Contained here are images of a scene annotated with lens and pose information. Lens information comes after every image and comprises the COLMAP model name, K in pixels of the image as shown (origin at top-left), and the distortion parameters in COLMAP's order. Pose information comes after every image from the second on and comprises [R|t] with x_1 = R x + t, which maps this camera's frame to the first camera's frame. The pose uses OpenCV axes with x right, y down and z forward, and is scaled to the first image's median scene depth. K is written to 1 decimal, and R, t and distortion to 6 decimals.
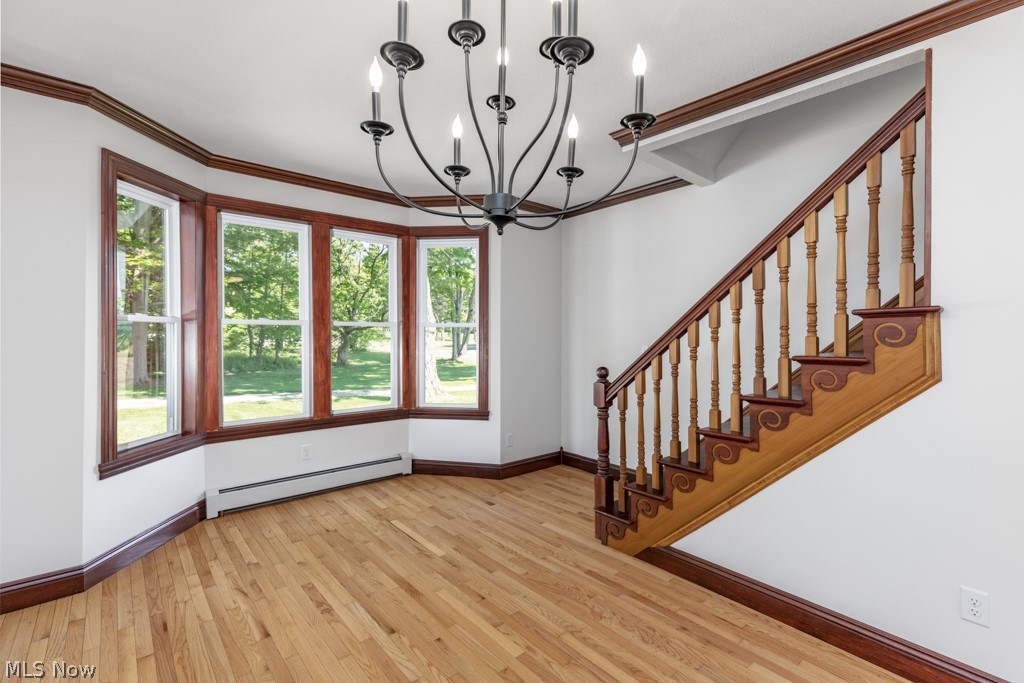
lens RADIAL K [[471.0, 0, 508.4], [0, 471.0, 331.1], [0, 0, 1]] dist [0.003167, -0.000356]
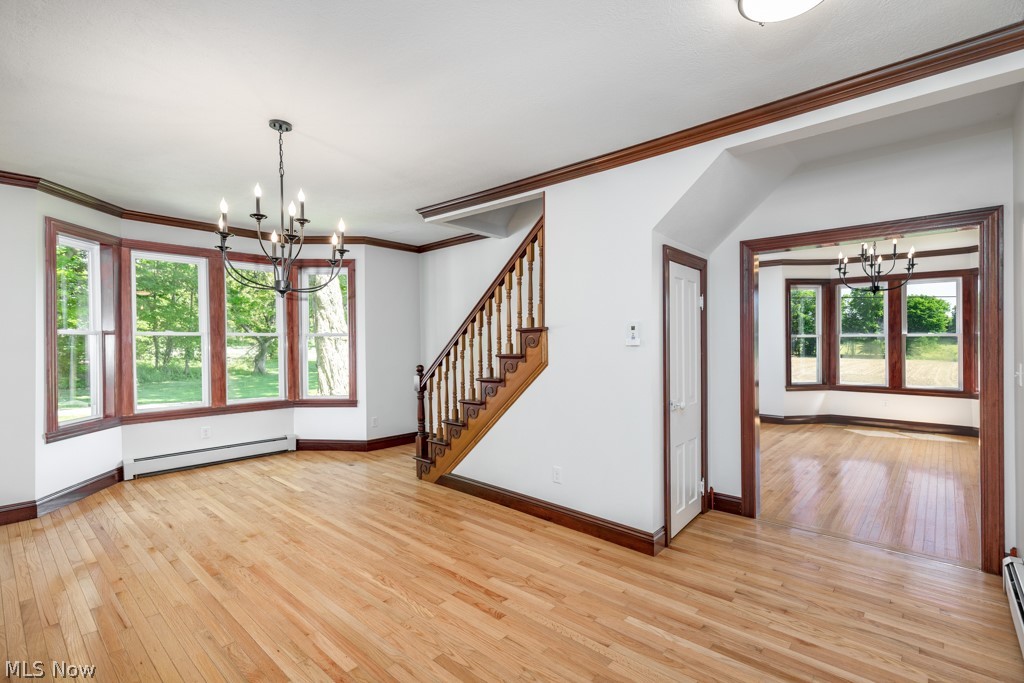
lens RADIAL K [[466.0, 0, 512.0], [0, 466.0, 341.5], [0, 0, 1]] dist [-0.000442, -0.000243]
pose [[0.988449, -0.005584, 0.151448, 0.261264], [0.004523, 0.999963, 0.007350, -0.003729], [-0.151484, -0.006580, 0.988438, -0.489424]]
